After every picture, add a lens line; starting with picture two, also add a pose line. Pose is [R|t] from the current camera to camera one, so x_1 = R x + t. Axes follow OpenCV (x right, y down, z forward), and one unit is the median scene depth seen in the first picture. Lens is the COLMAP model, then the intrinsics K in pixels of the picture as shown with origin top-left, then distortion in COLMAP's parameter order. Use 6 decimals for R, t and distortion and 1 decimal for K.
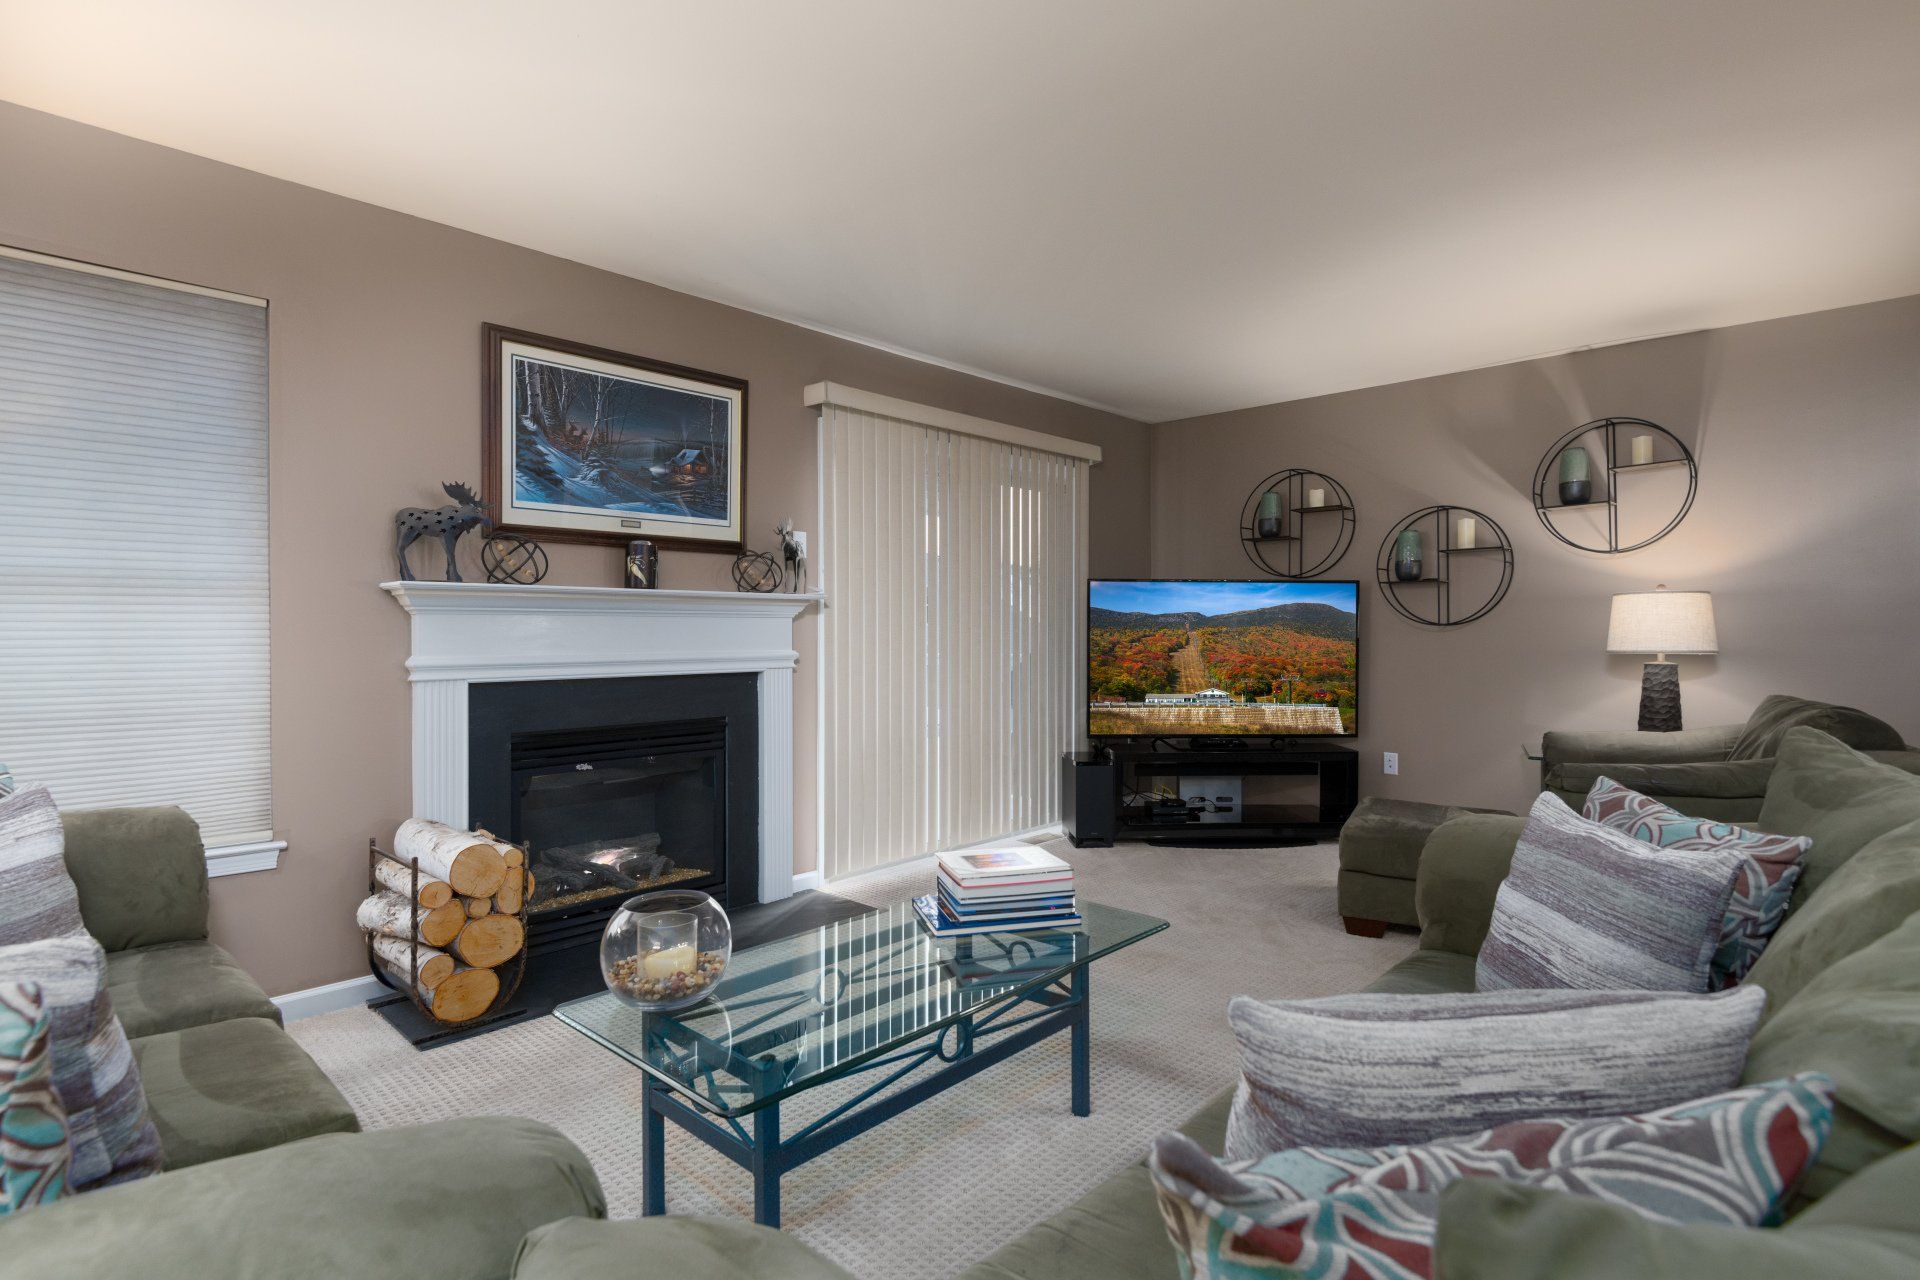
lens RADIAL K [[931.2, 0, 960.2], [0, 931.2, 639.7], [0, 0, 1]] dist [0.000097, -0.000072]
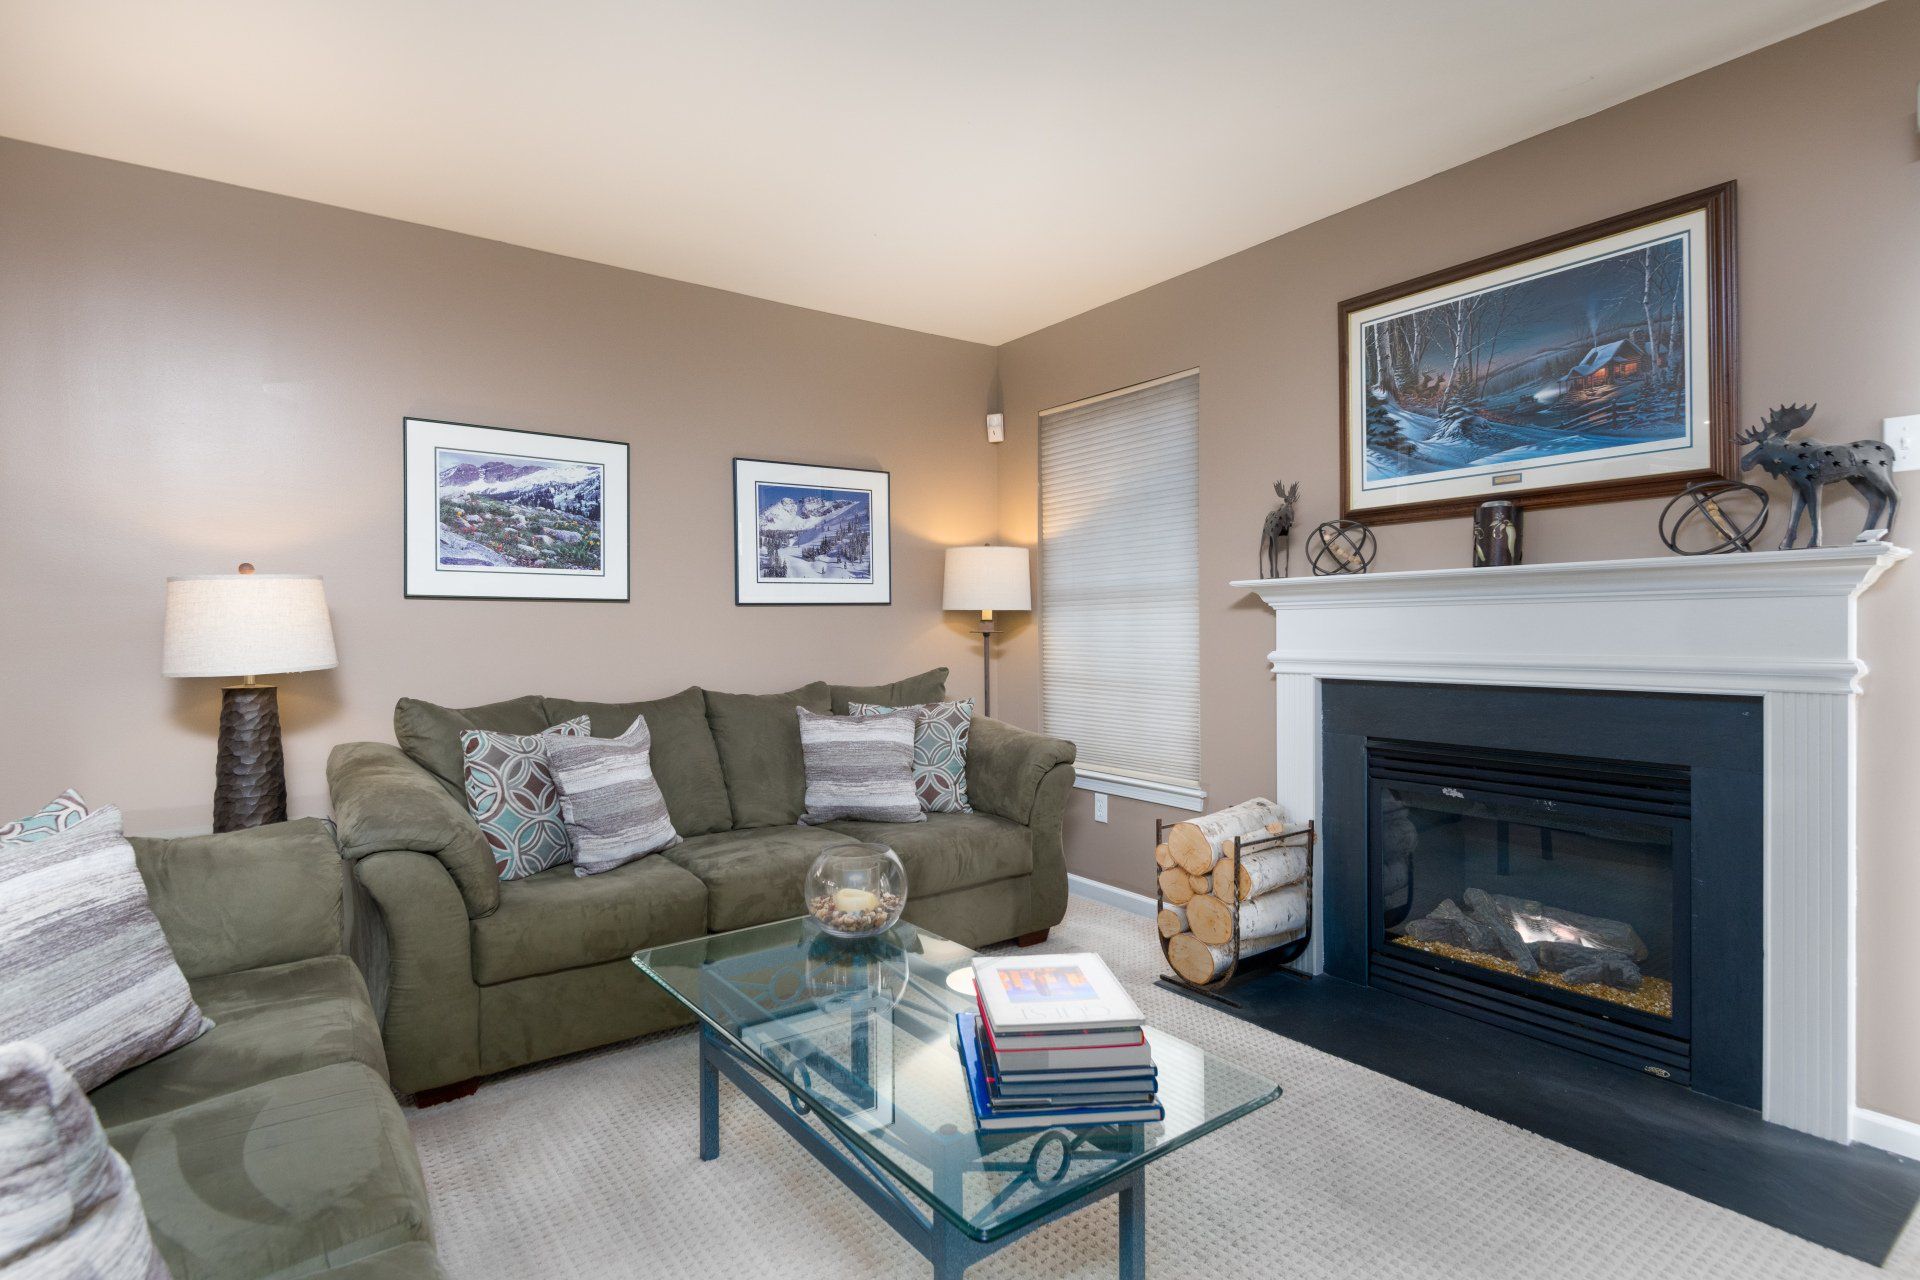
lens RADIAL K [[962.0, 0, 959.8], [0, 962.0, 631.0], [0, 0, 1]] dist [0.001158, -0.000137]
pose [[-0.176220, 0.008253, -0.984316, 0.496497], [0.001462, 0.999966, 0.008122, -0.010815], [0.984350, -0.000008, -0.176226, 0.734108]]
